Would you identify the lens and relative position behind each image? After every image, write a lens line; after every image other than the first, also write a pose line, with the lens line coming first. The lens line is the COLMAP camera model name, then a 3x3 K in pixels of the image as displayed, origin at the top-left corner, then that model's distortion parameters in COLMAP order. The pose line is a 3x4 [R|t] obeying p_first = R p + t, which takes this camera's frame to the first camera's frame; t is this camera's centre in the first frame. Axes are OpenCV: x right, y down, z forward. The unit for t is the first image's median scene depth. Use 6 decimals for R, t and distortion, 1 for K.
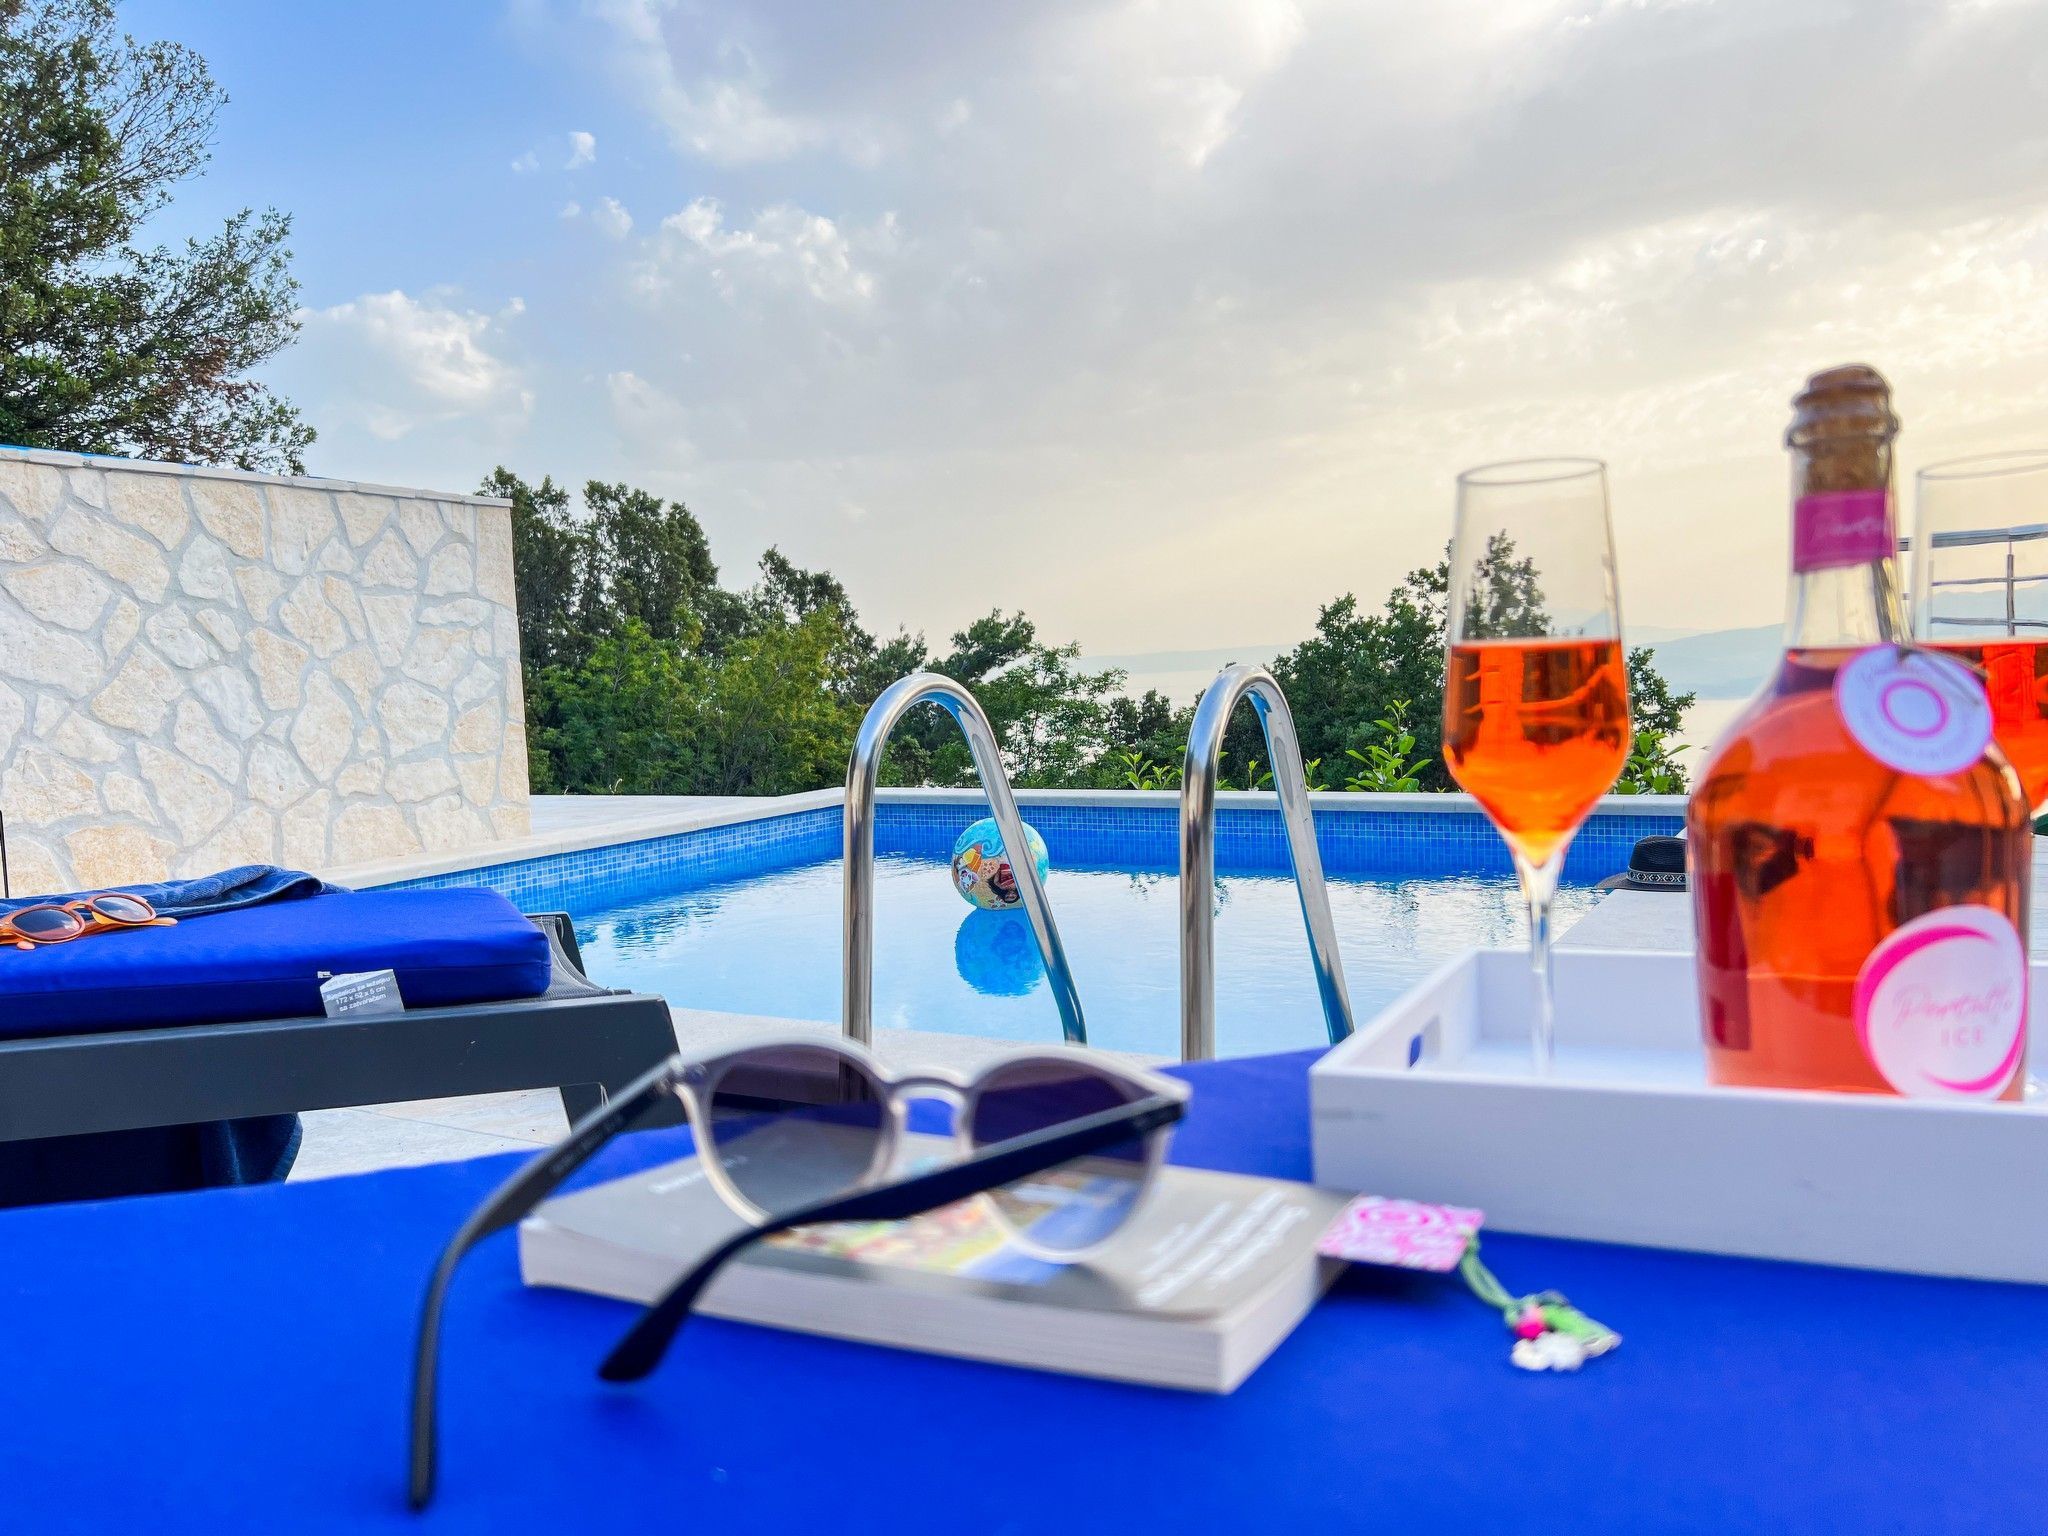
lens RADIAL K [[1558.1, 0, 1028.5], [0, 1558.1, 770.7], [0, 0, 1]] dist [0.037241, -0.002363]
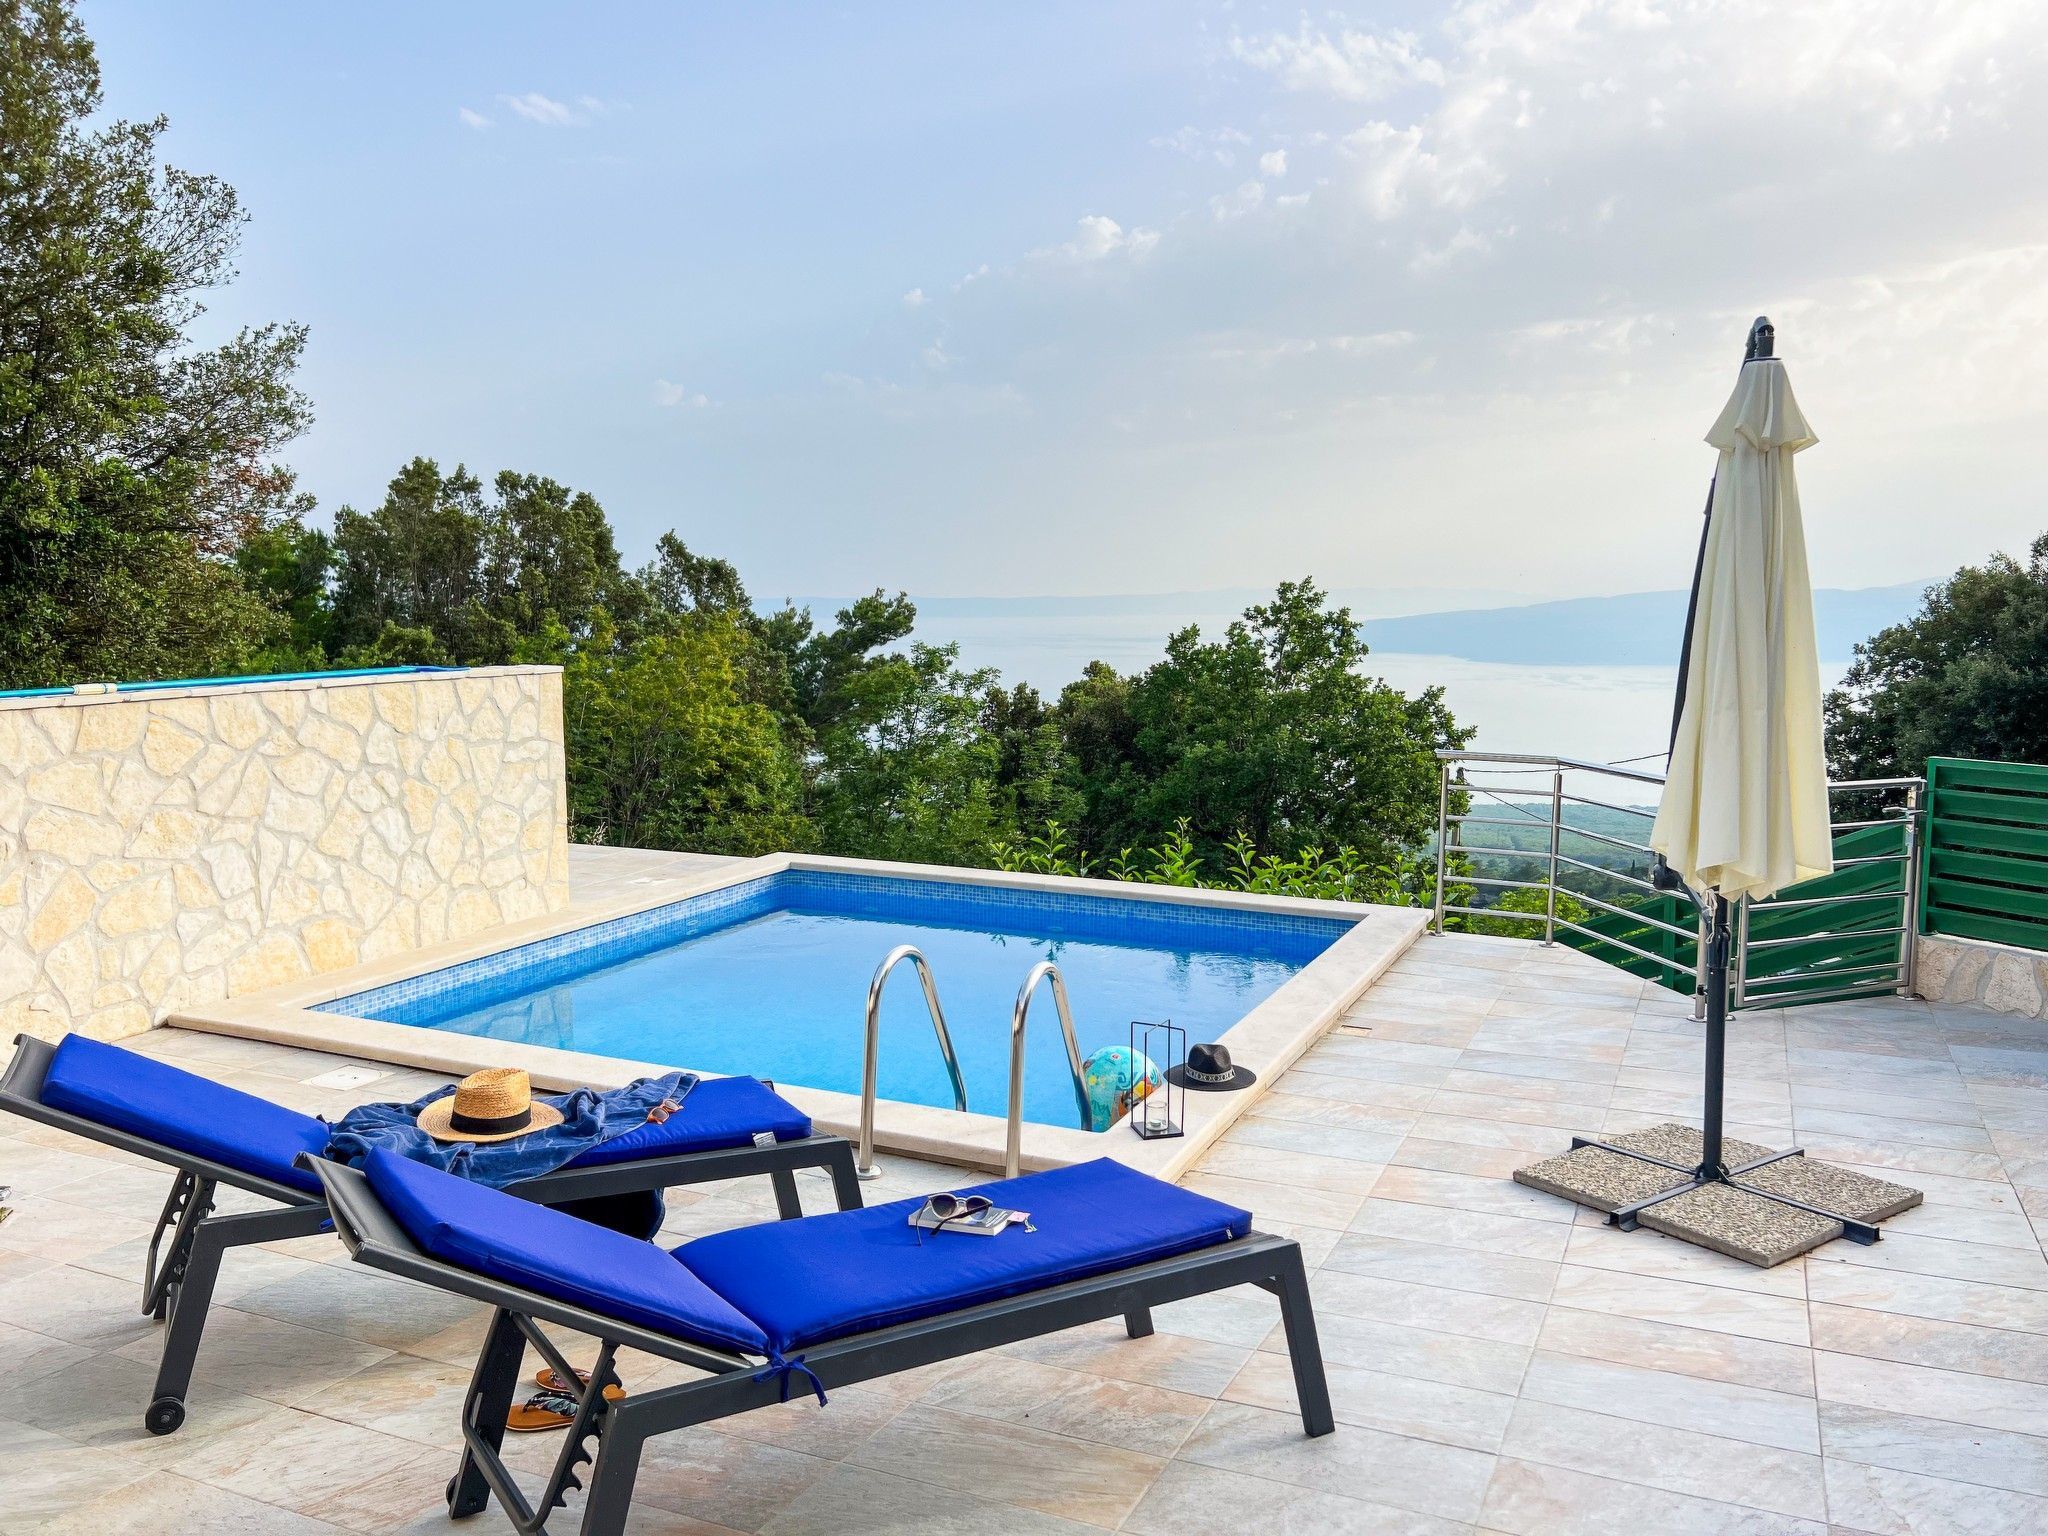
lens RADIAL K [[1556.6, 0, 1091.3], [0, 1556.6, 767.6], [0, 0, 1]] dist [0.003448, -0.003853]
pose [[0.991740, 0.033200, 0.123890, -0.033600], [-0.037814, 0.998669, 0.035076, -0.166977], [-0.122560, -0.039471, 0.991676, -0.499524]]
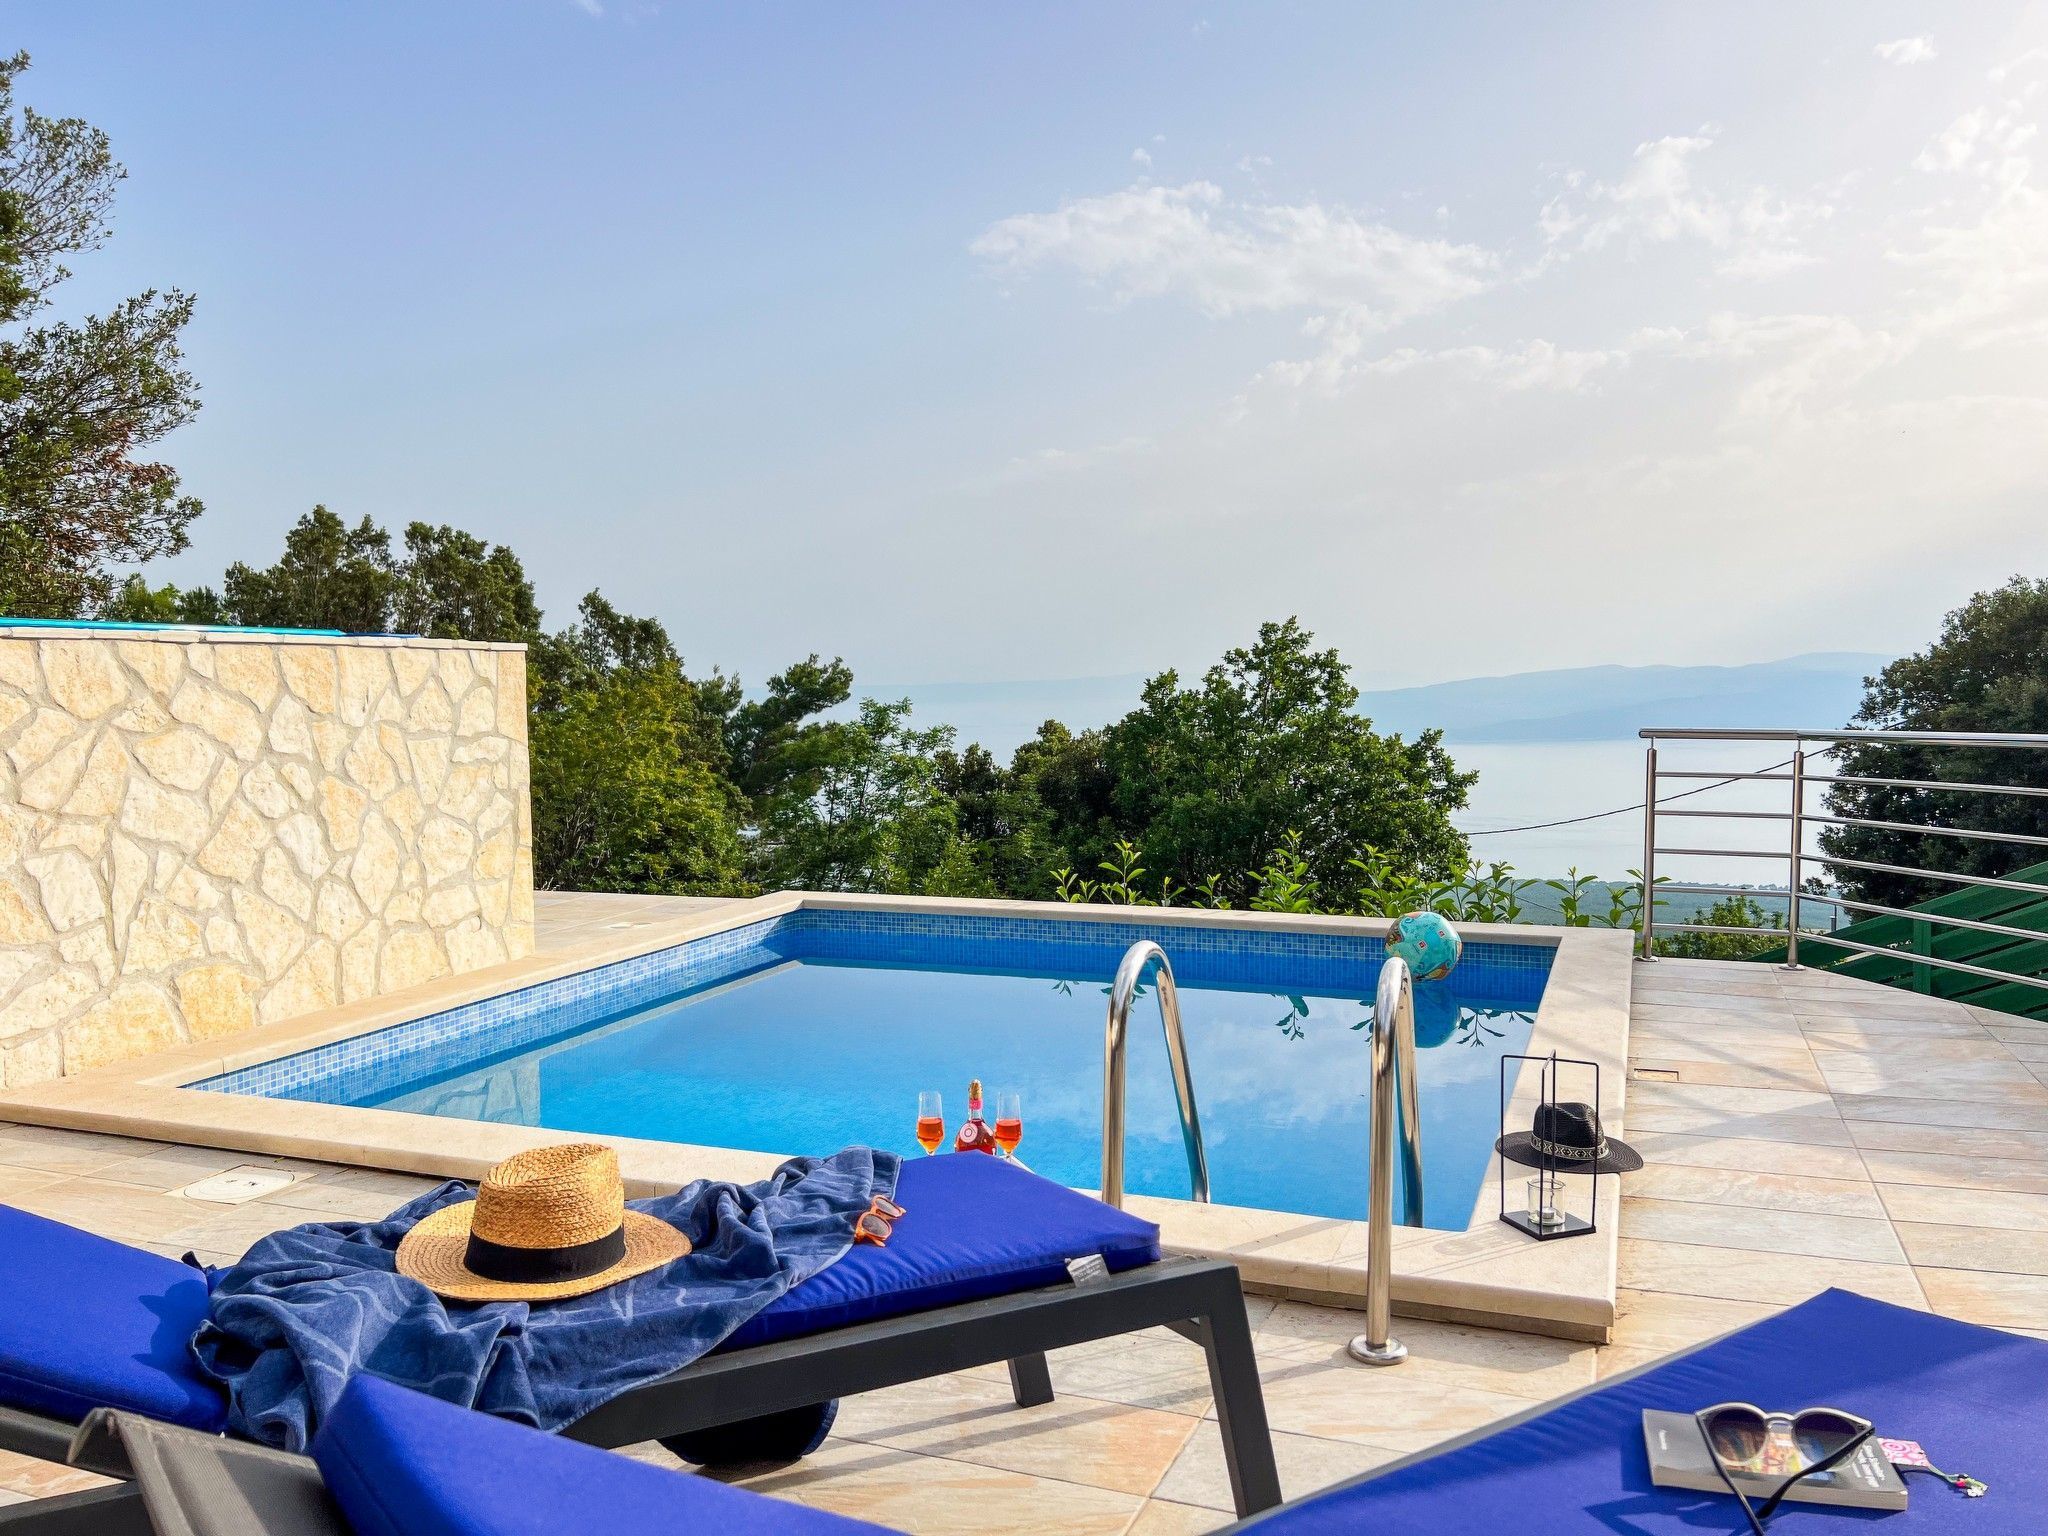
lens RADIAL K [[1548.2, 0, 1086.8], [0, 1548.2, 774.1], [0, 0, 1]] dist [0.002622, 0.005773]
pose [[0.983901, 0.020518, 0.177530, -0.151312], [-0.017687, 0.999690, -0.017515, -0.078332], [-0.177834, 0.014093, 0.983960, -0.149382]]
